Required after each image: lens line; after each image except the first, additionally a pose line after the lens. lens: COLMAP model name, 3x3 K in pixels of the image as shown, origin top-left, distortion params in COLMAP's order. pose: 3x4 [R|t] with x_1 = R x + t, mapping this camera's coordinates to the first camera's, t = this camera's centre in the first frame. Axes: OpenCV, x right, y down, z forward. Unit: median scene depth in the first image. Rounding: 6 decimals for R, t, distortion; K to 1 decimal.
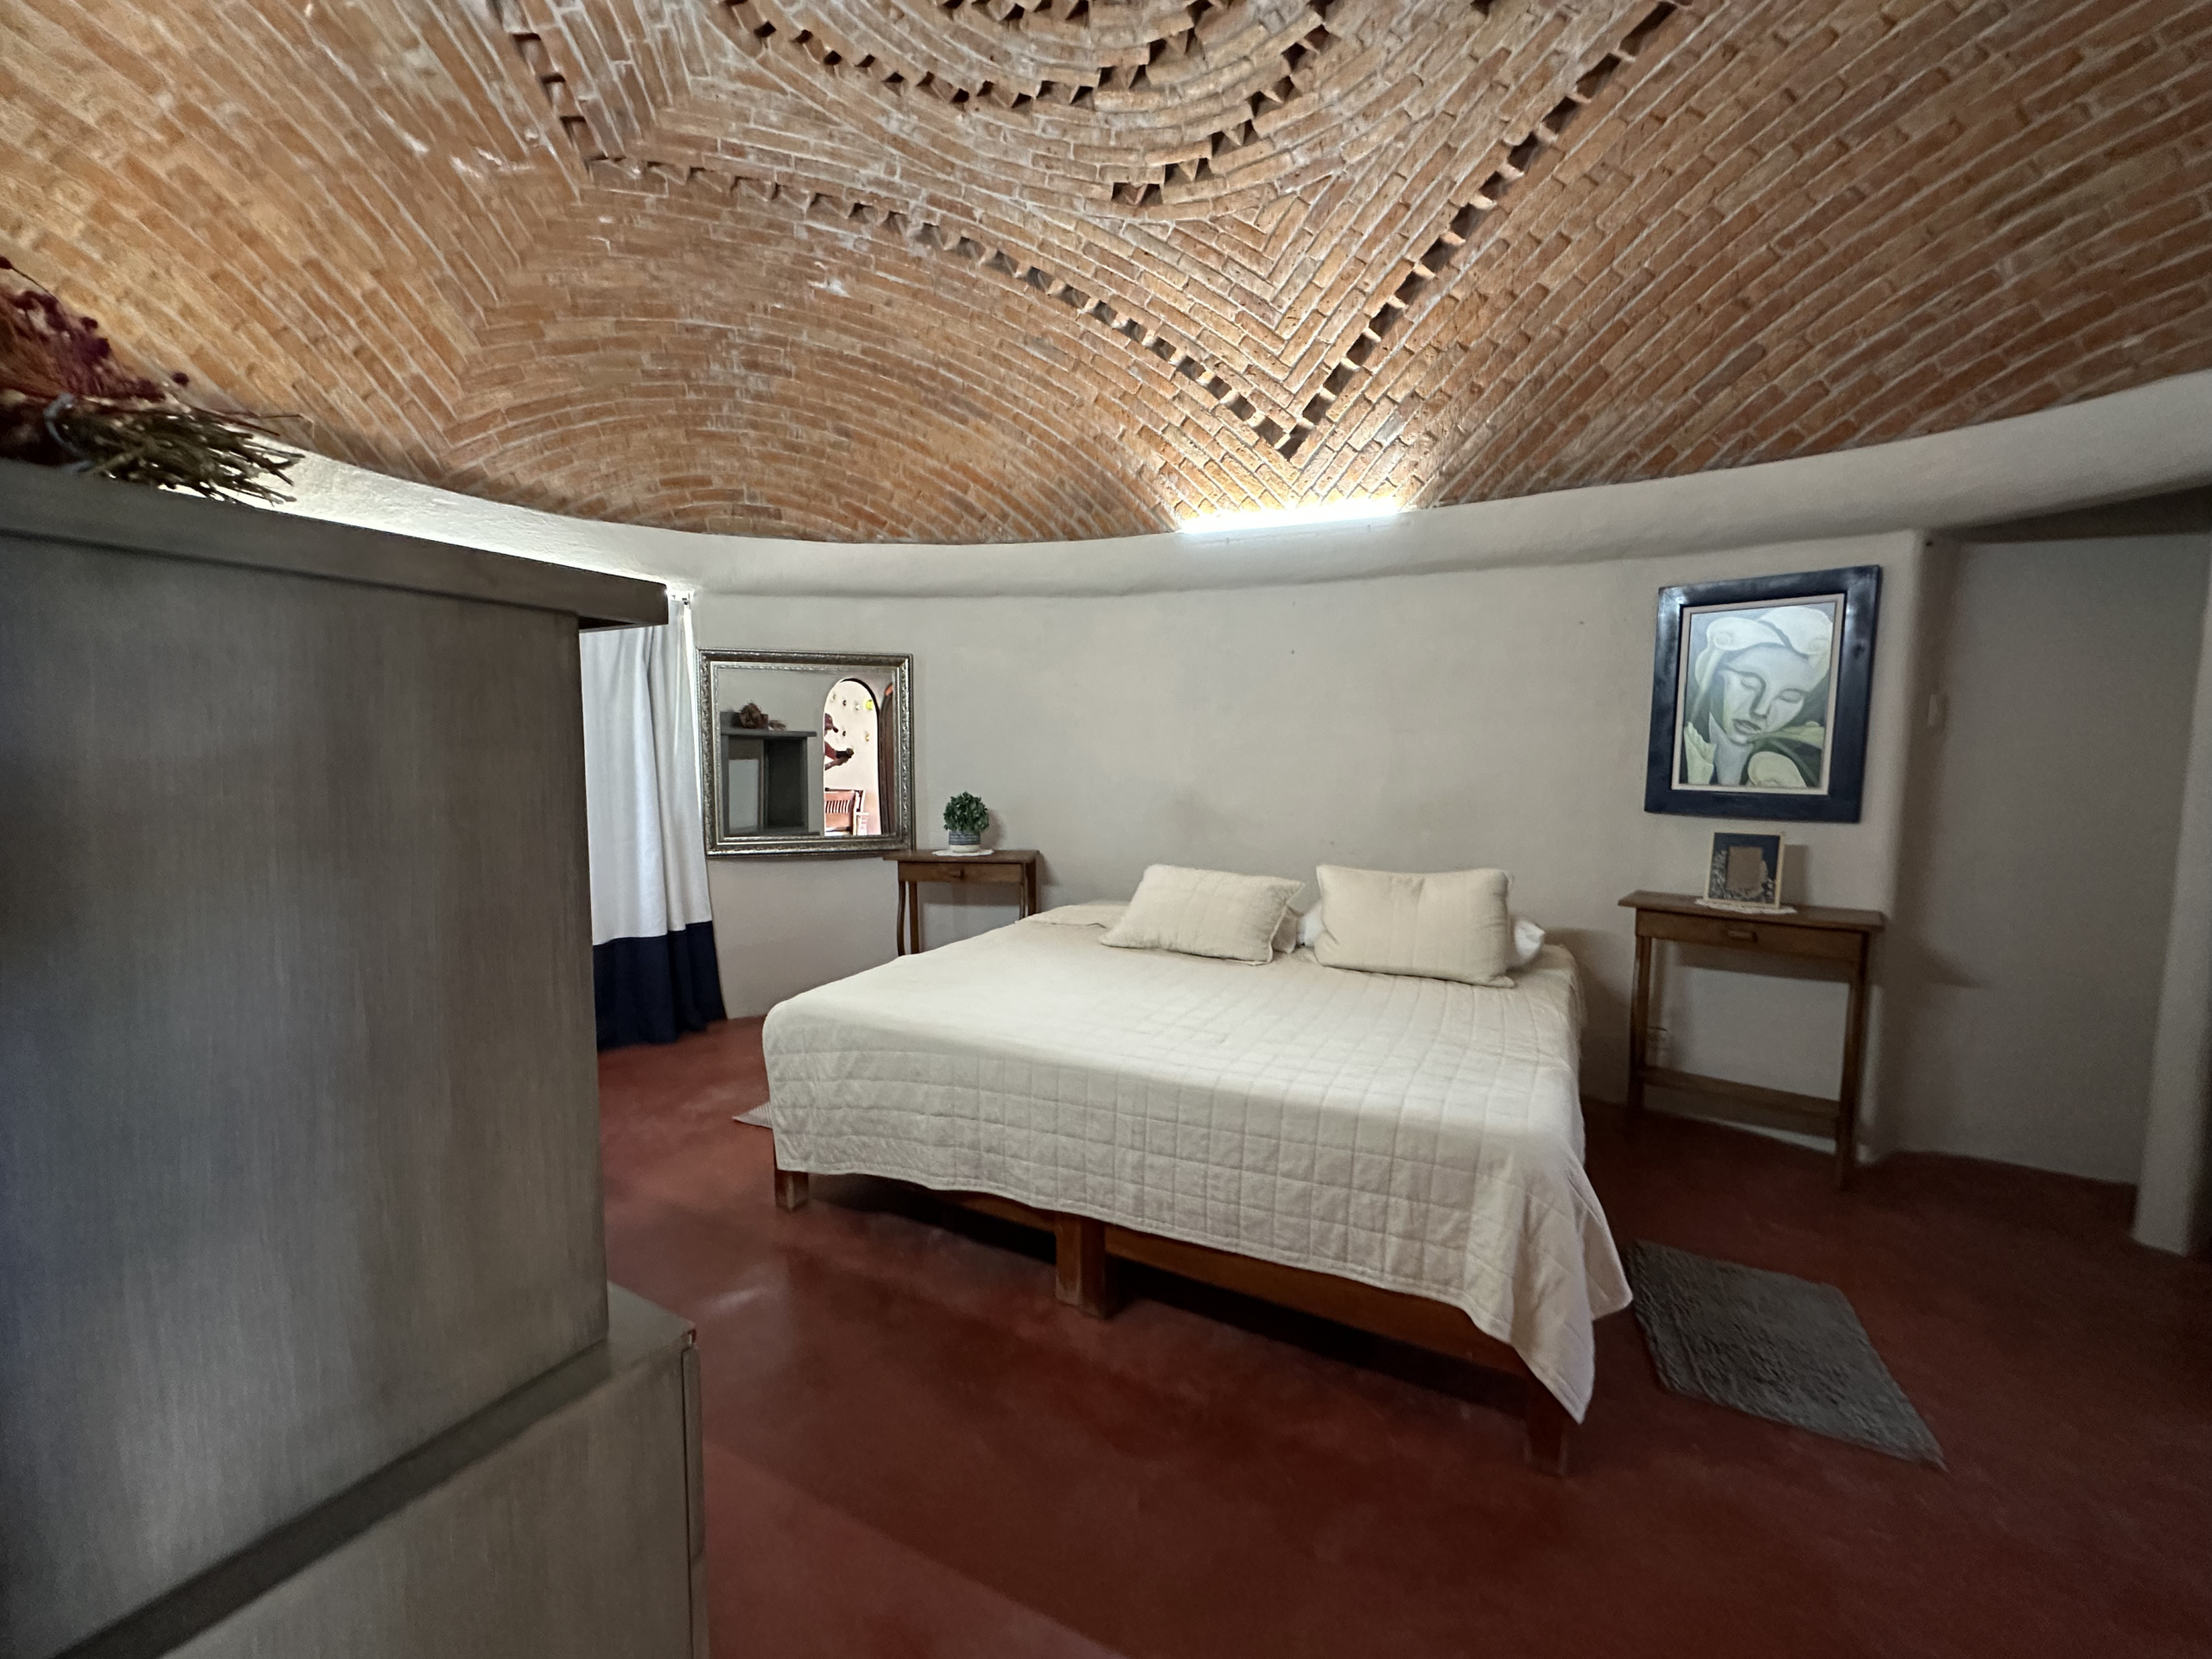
lens RADIAL K [[887.9, 0, 1109.5], [0, 887.9, 824.1], [0, 0, 1]] dist [-0.004471, 0.001078]
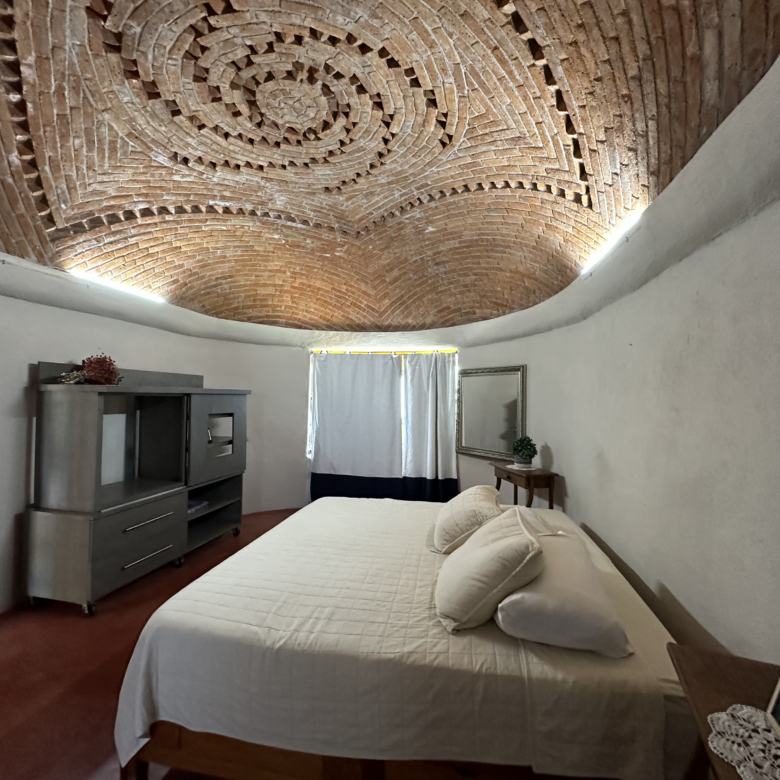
lens RADIAL K [[418.6, 0, 389.7], [0, 418.6, 387.7], [0, 0, 1]] dist [-0.003934, 0.001365]
pose [[0.284012, -0.024390, -0.958511, 0.827543], [-0.092021, 0.994369, -0.052568, -0.085910], [0.954395, 0.103133, 0.280168, 0.626979]]
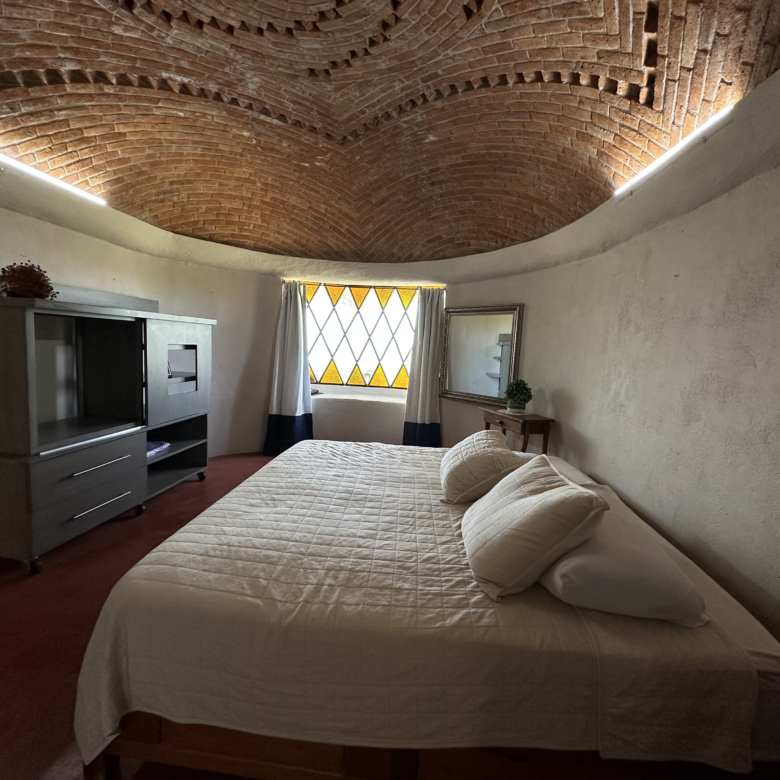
lens RADIAL K [[418.6, 0, 389.9], [0, 418.6, 387.6], [0, 0, 1]] dist [-0.003934, 0.001365]
pose [[0.375362, 0.107286, -0.920648, 0.693890], [-0.124061, 0.990156, 0.064805, -0.055125], [0.918538, 0.089892, 0.384977, 0.591091]]
